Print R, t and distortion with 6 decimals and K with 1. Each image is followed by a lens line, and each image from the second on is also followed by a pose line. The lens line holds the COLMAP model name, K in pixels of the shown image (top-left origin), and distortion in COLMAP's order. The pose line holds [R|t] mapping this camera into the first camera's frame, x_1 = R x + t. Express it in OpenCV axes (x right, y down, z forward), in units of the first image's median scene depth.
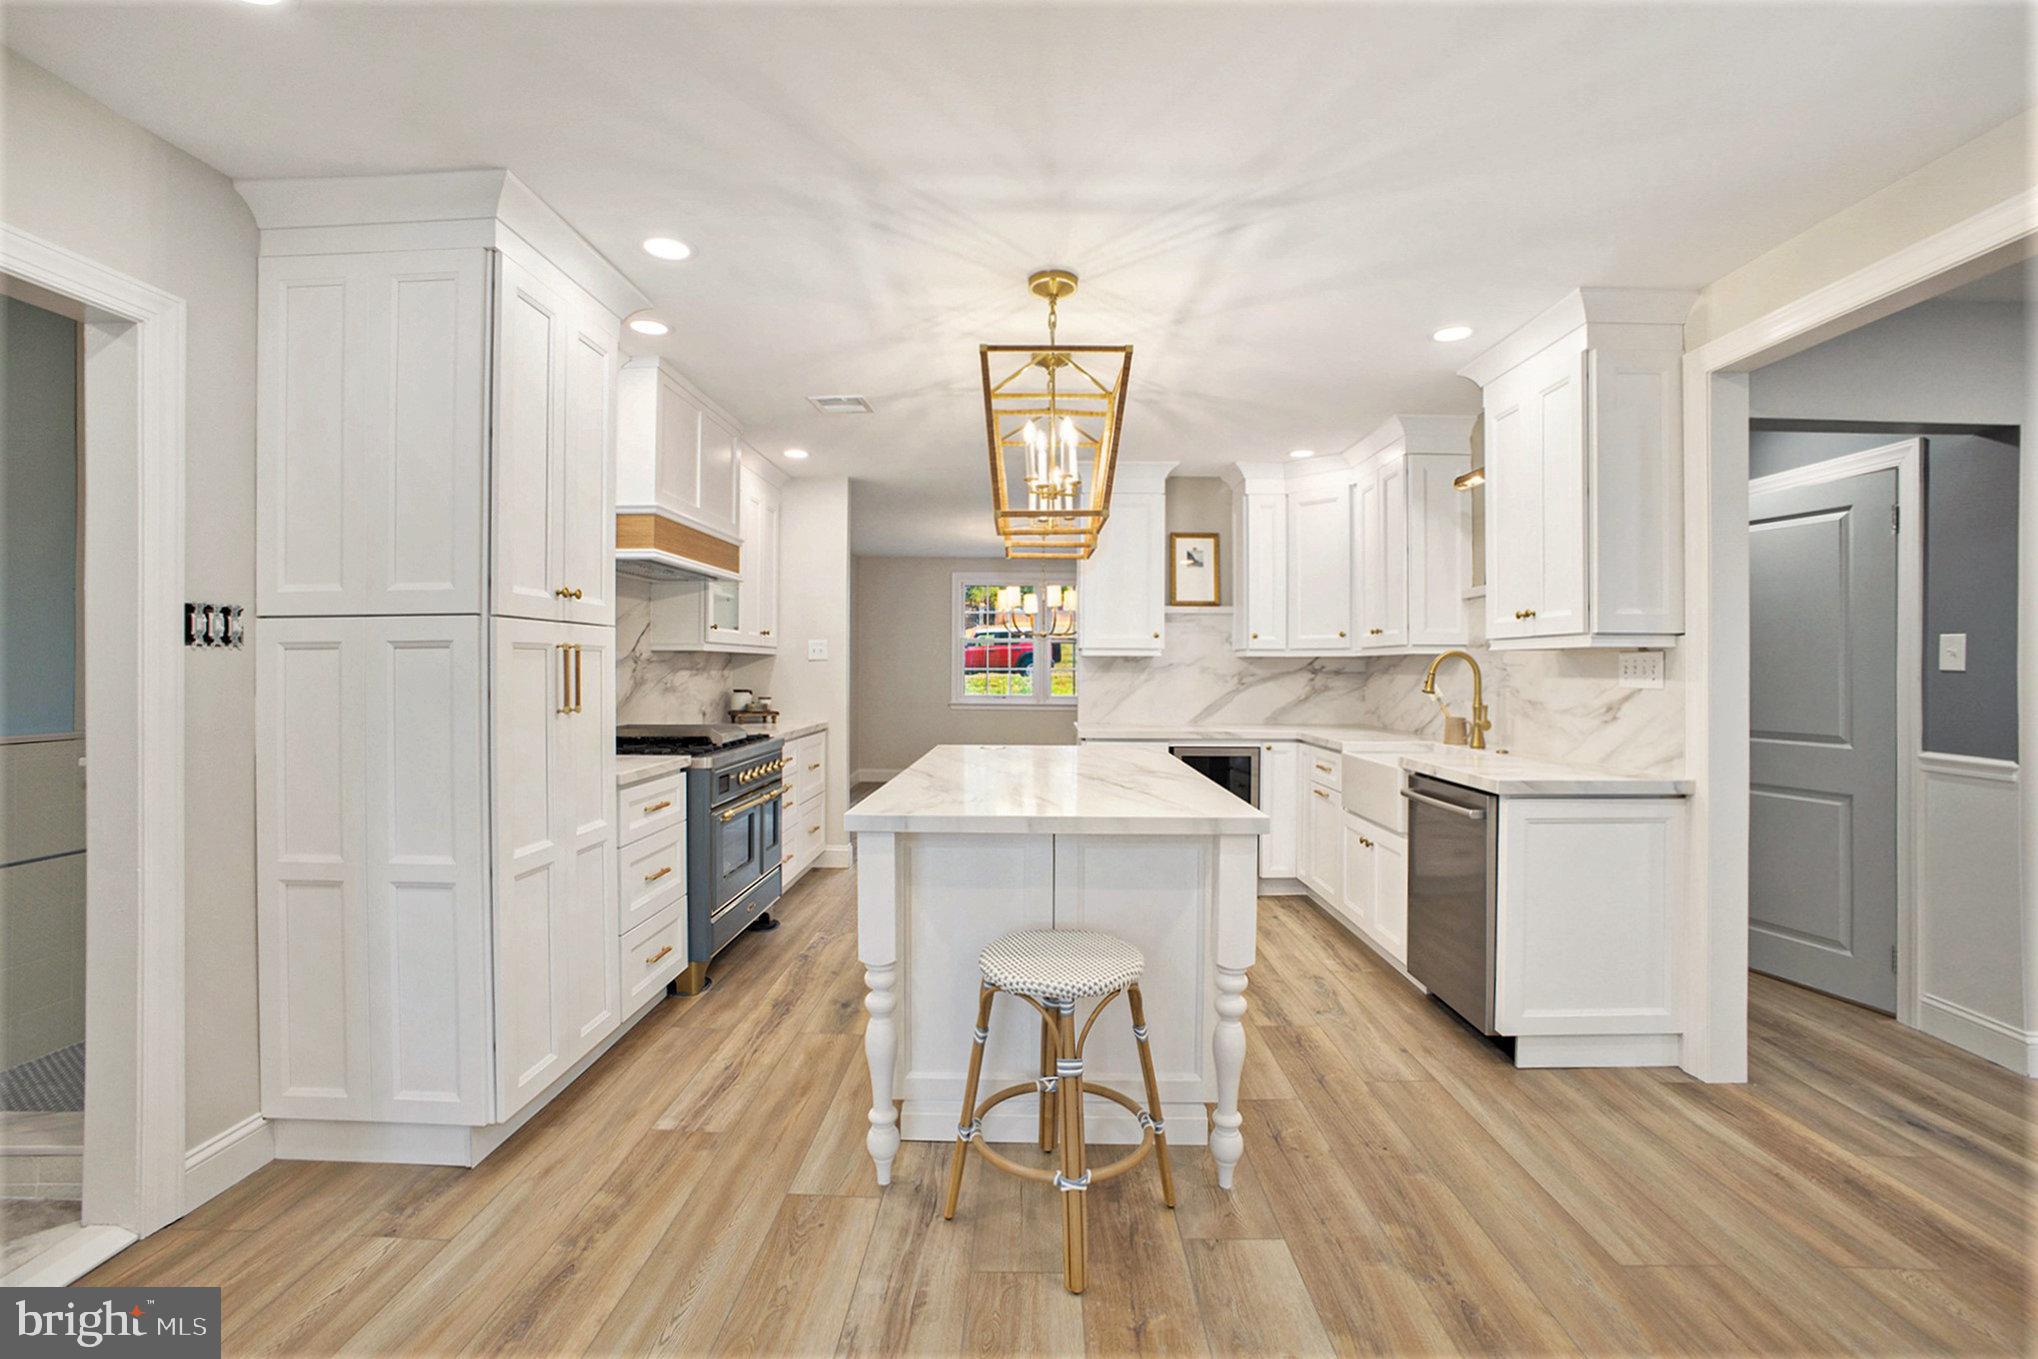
lens RADIAL K [[841.2, 0, 1042.6], [0, 841.2, 676.3], [0, 0, 1]] dist [-0.031692, 0.001583]
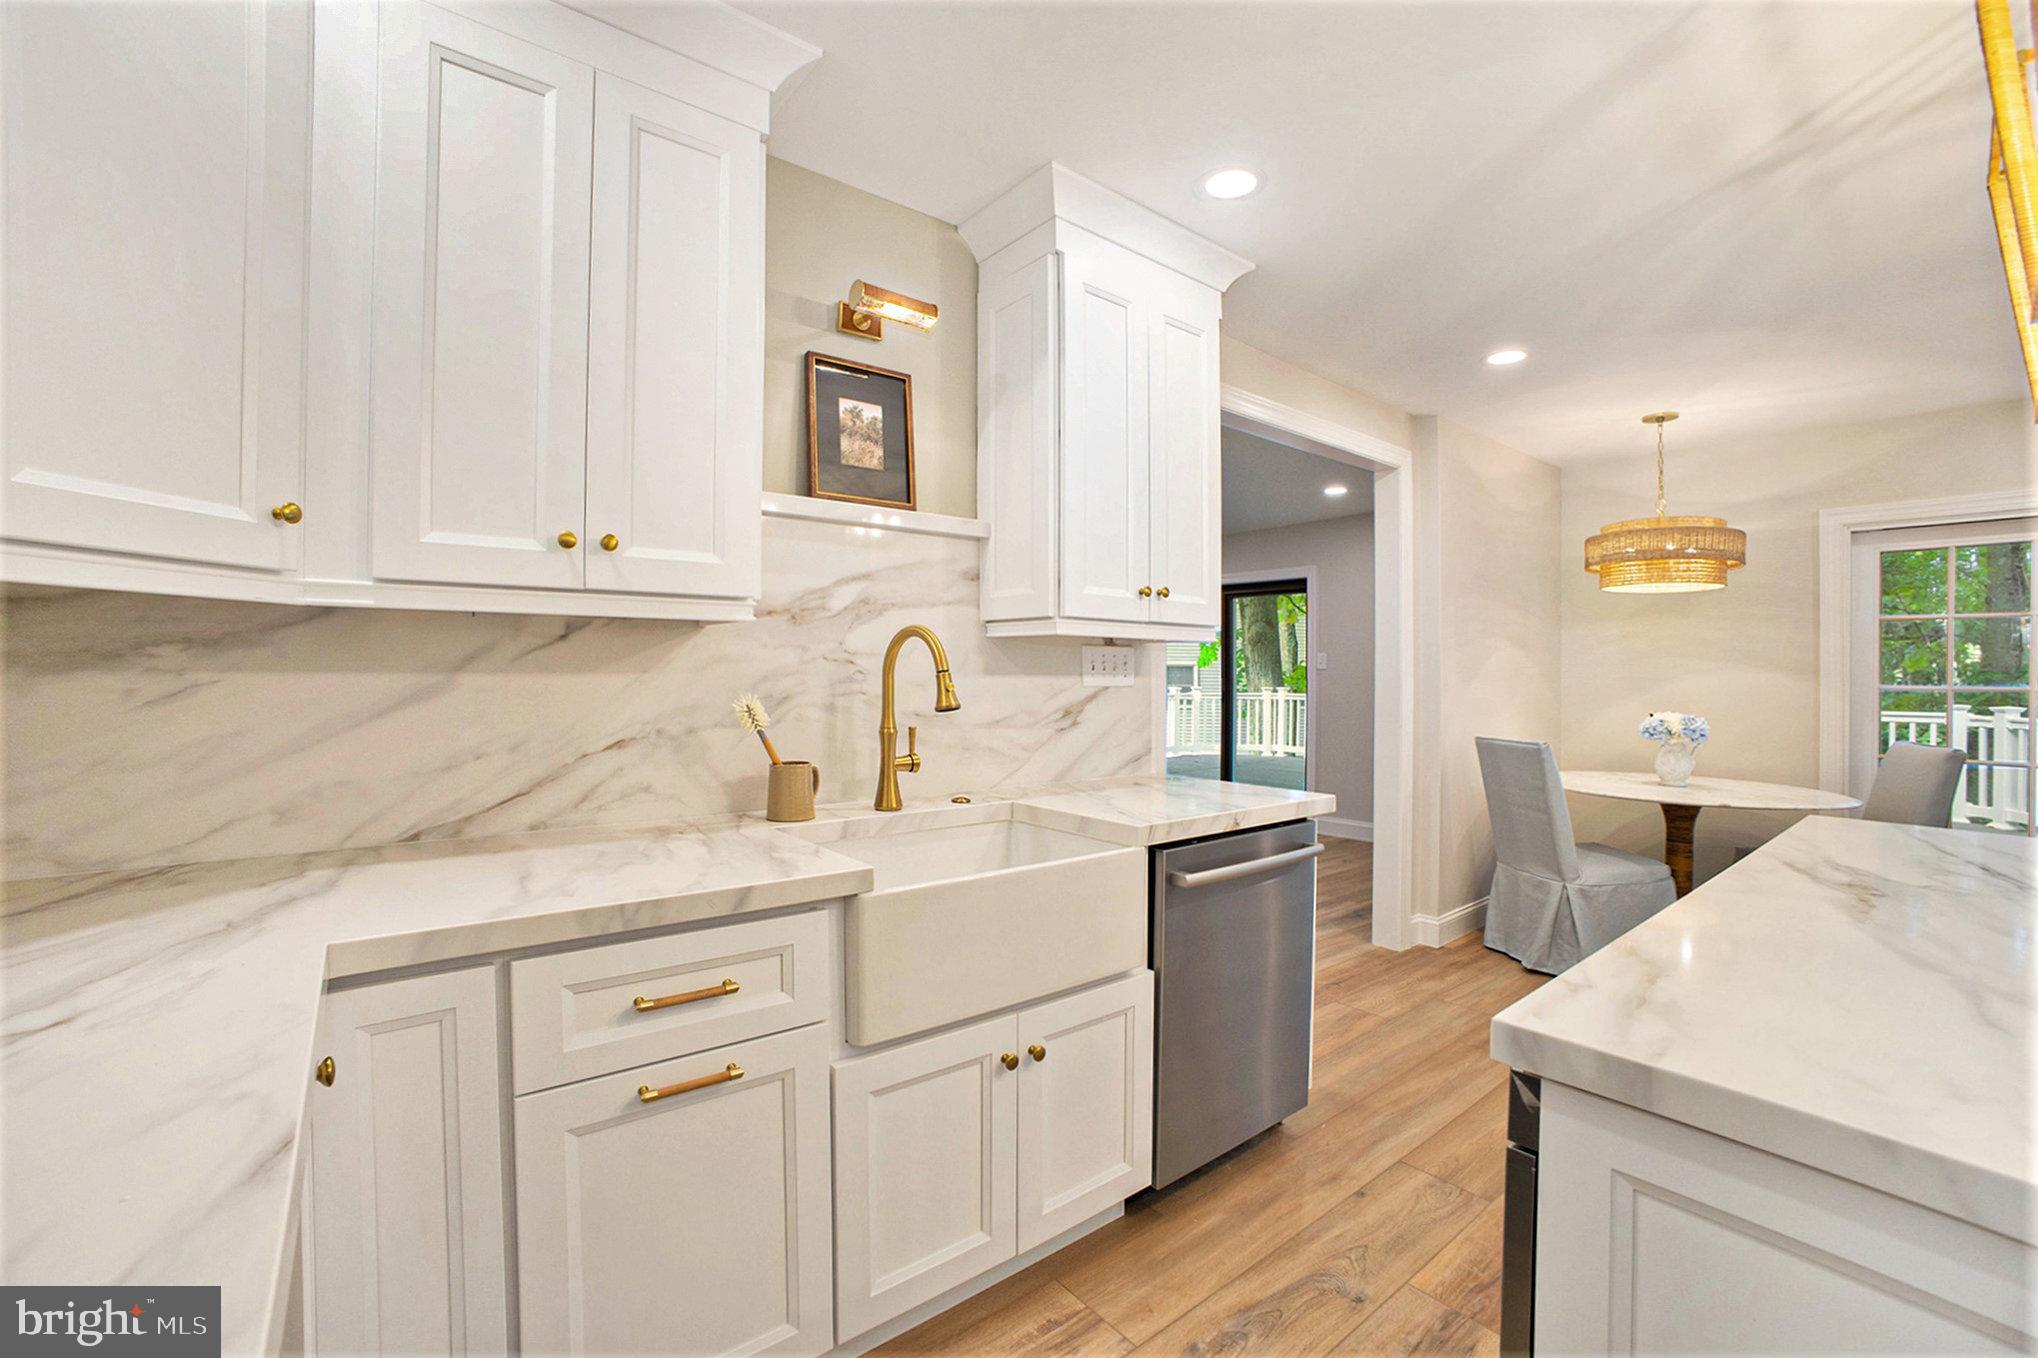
lens RADIAL K [[841.2, 0, 1010.7], [0, 841.2, 671.6], [0, 0, 1]] dist [-0.031692, 0.001583]
pose [[-0.610109, -0.009848, 0.792257, 0.037417], [-0.003770, 0.999948, 0.009527, -0.007120], [-0.792309, 0.002826, -0.610114, 1.136038]]
